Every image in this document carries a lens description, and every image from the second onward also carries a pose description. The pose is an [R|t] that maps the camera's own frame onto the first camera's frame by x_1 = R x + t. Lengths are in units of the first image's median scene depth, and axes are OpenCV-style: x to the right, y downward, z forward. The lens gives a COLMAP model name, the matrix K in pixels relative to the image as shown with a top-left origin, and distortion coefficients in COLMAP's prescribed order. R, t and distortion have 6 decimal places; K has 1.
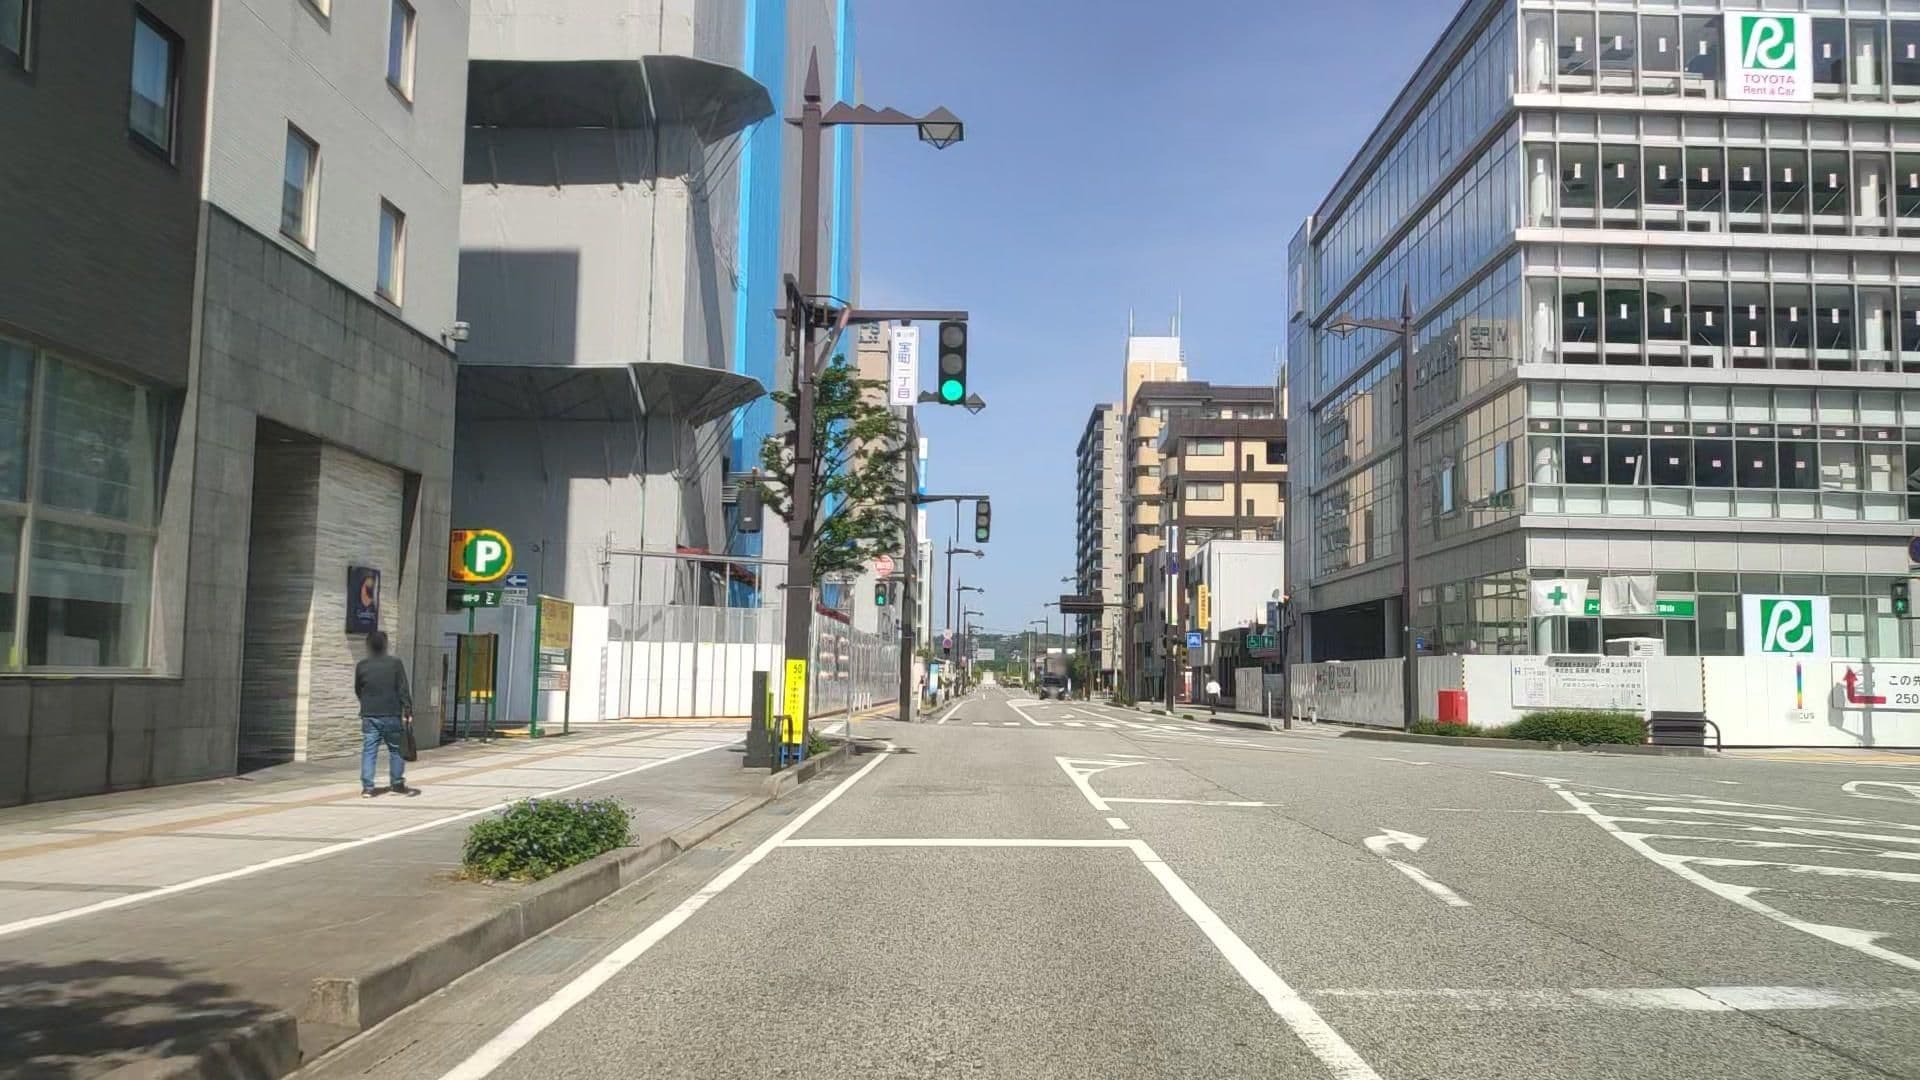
lens RADIAL K [[1520.1, 0, 961.4], [0, 1520.1, 547.0], [0, 0, 1]] dist [-0.009075, -0.001914]
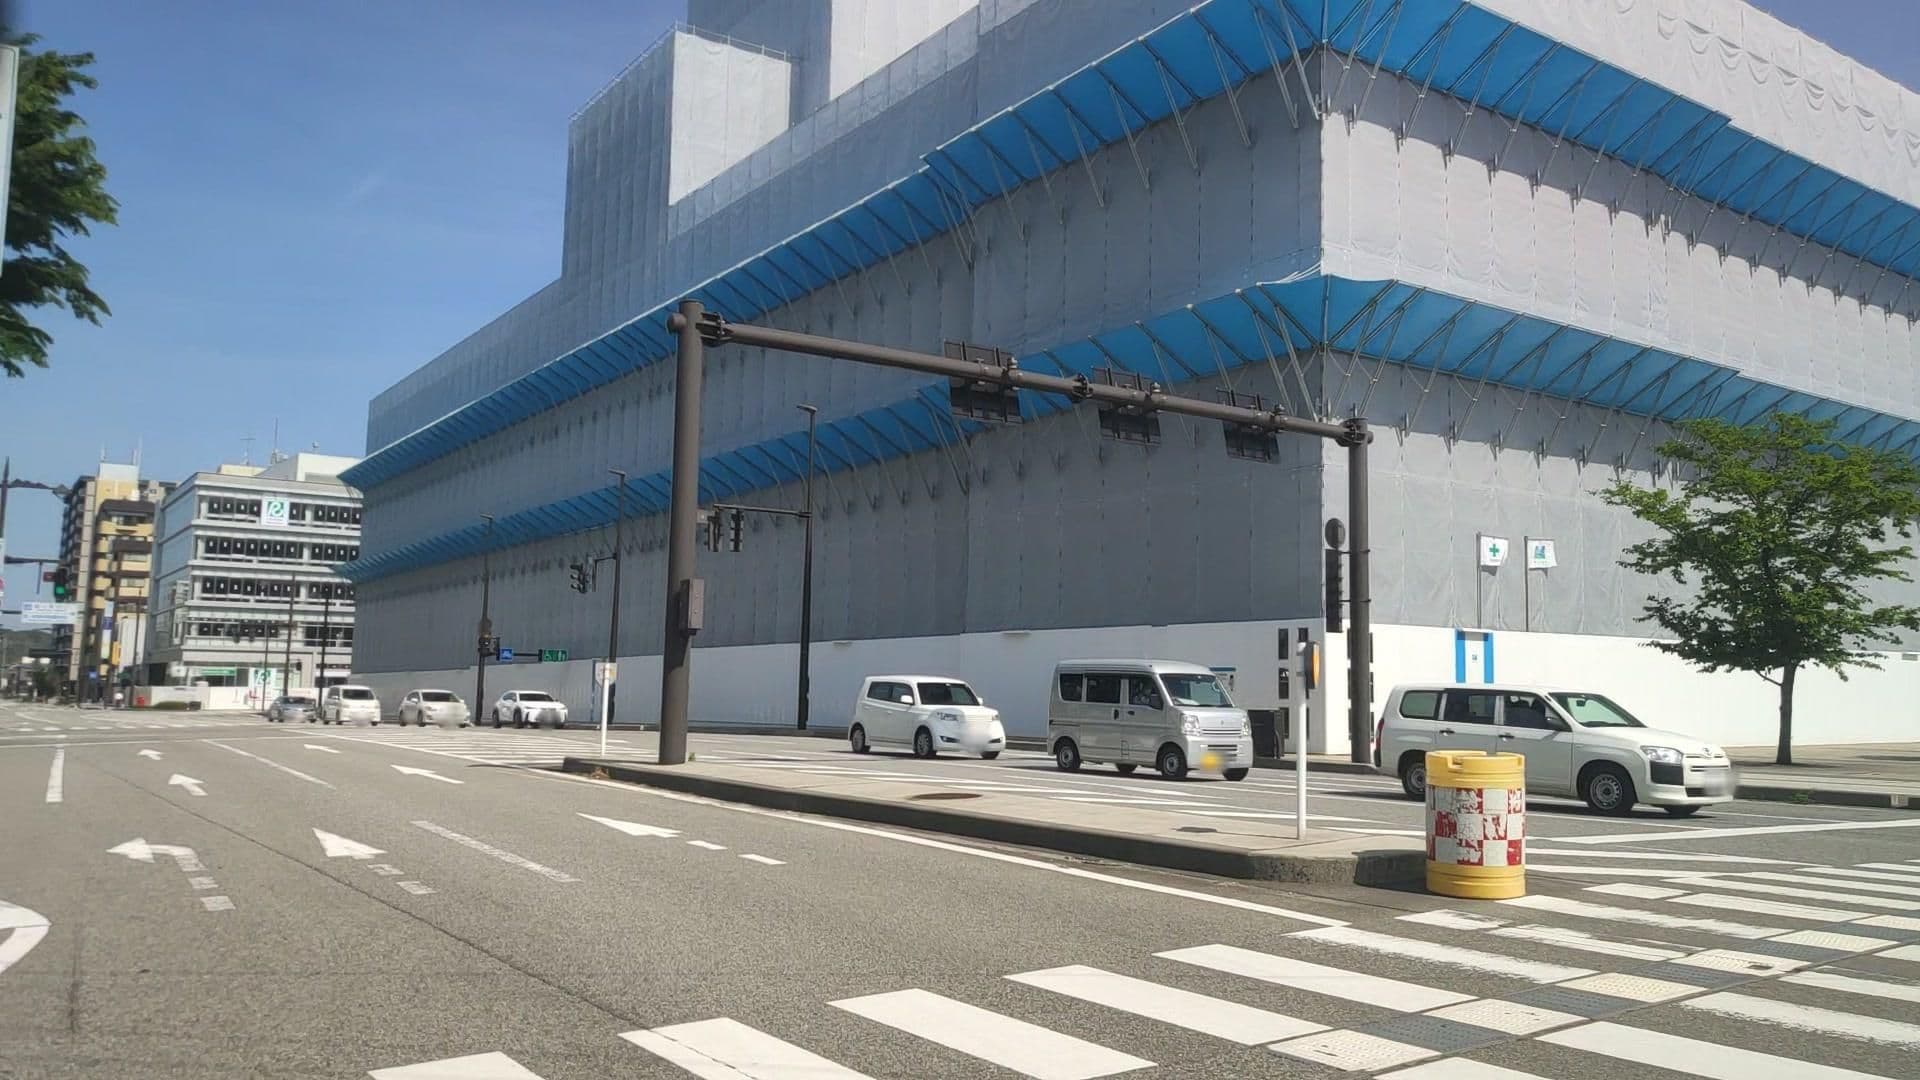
lens RADIAL K [[1520.1, 0, 987.0], [0, 1520.1, 477.7], [0, 0, 1]] dist [-0.009075, -0.001914]
pose [[0.813793, 0.072713, 0.576588, -0.155608], [-0.046327, 0.997101, -0.060359, -0.269734], [-0.579306, 0.022408, 0.814802, -2.808358]]
